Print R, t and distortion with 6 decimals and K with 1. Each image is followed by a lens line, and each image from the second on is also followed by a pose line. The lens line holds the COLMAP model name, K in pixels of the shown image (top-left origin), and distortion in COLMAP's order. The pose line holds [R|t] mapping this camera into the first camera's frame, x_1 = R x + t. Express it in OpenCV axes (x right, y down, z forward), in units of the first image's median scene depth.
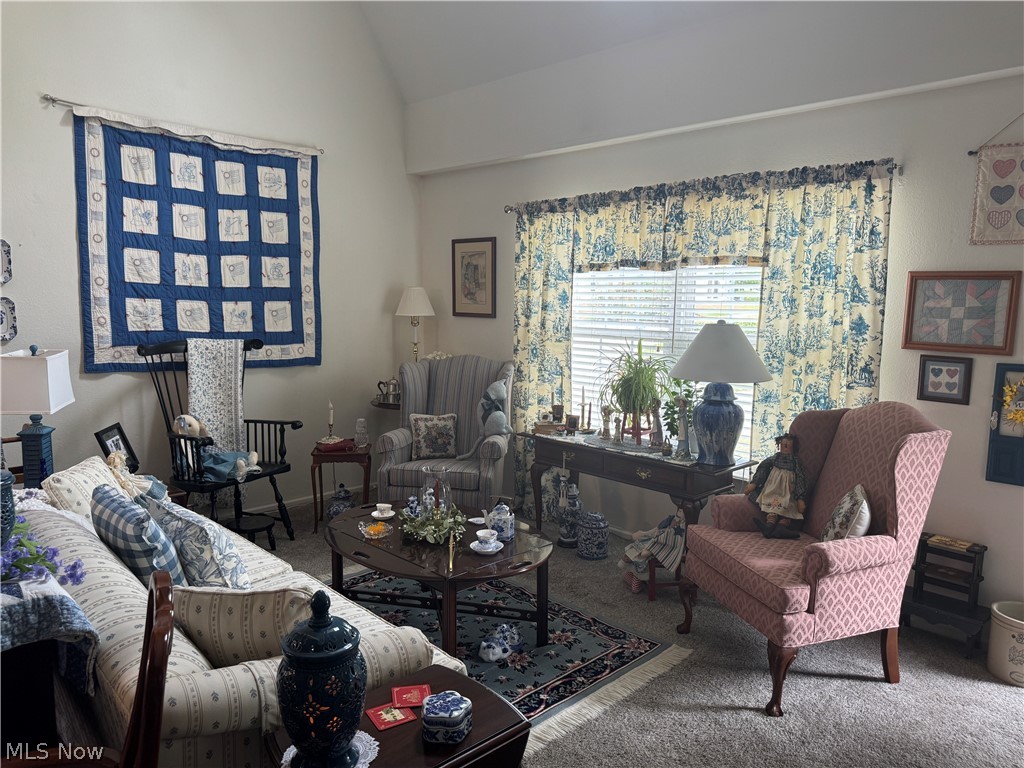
lens RADIAL K [[733.0, 0, 512.0], [0, 733.0, 384.0], [0, 0, 1]] dist [0.141821, -0.220883]
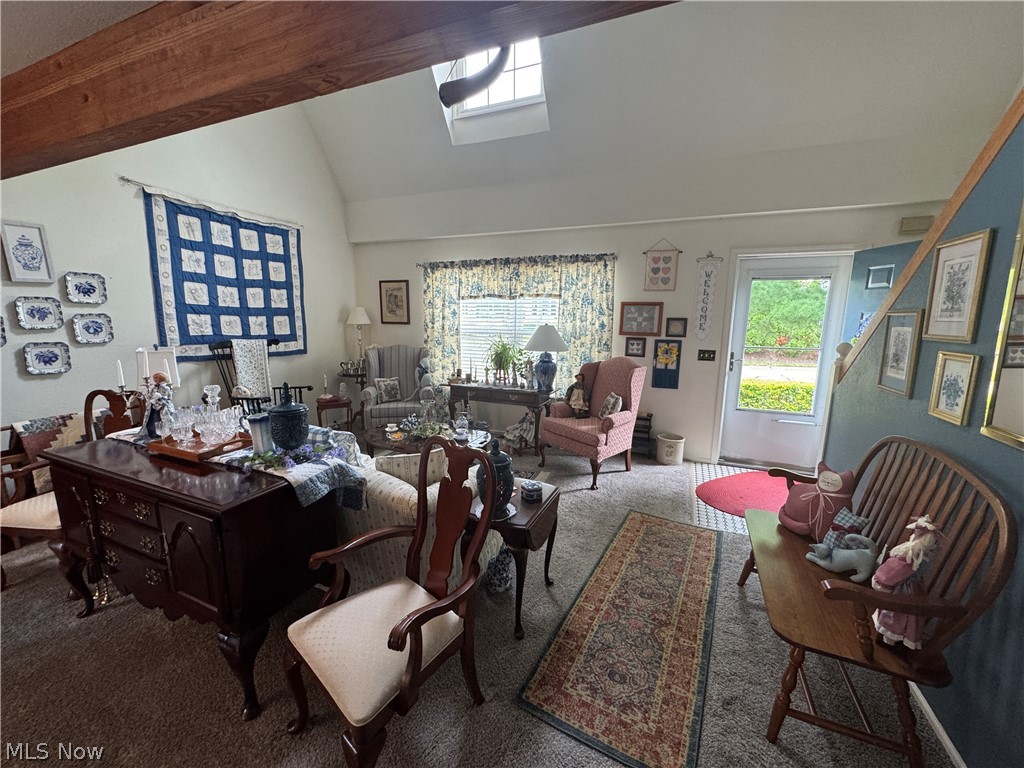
lens RADIAL K [[408.8, 0, 511.5], [0, 408.8, 384.8], [0, 0, 1]] dist [-0.002254, 0.000189]
pose [[0.923240, -0.065617, 0.378578, -0.219873], [0.046709, 0.997169, 0.058926, 0.013700], [-0.381373, -0.036720, 0.923692, -0.051370]]
